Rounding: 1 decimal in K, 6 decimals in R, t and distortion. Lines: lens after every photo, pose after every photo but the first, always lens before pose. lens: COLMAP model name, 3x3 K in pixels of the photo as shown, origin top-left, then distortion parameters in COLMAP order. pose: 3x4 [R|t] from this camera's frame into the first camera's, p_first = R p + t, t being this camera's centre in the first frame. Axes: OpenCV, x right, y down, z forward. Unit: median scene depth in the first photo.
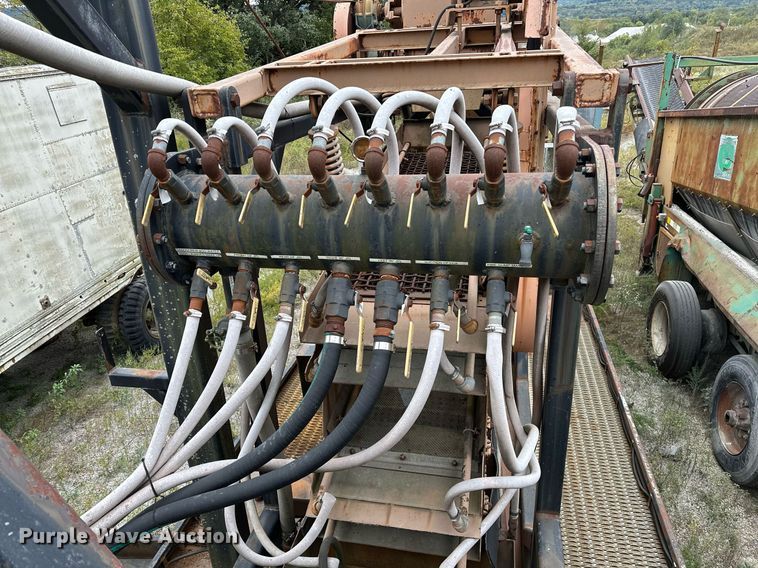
lens RADIAL K [[519.4, 0, 379.0], [0, 519.4, 284.0], [0, 0, 1]] dist [0.037910, -0.003567]
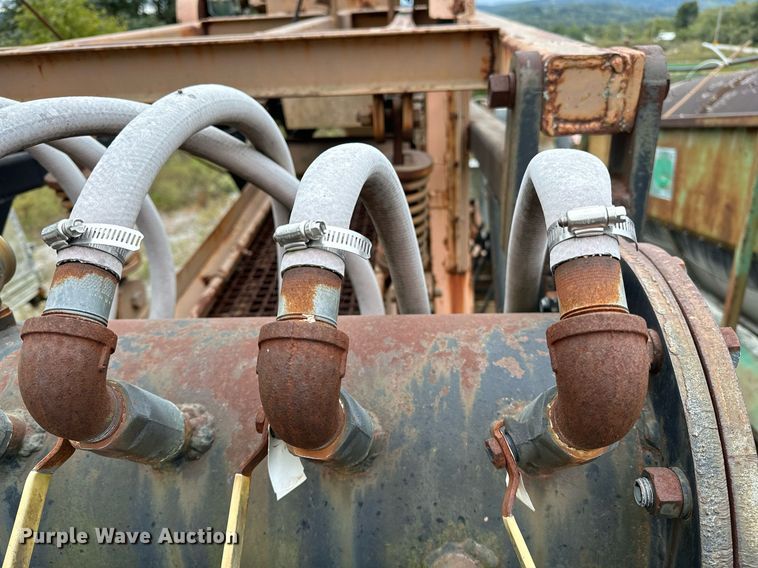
lens RADIAL K [[543.3, 0, 384.6], [0, 543.3, 288.8], [0, 0, 1]] dist [0.088240, -0.136901]
pose [[0.987470, -0.059156, 0.146298, 0.165354], [0.062506, 0.997875, -0.018408, -0.201260], [-0.144898, 0.027321, 0.989069, 0.550899]]
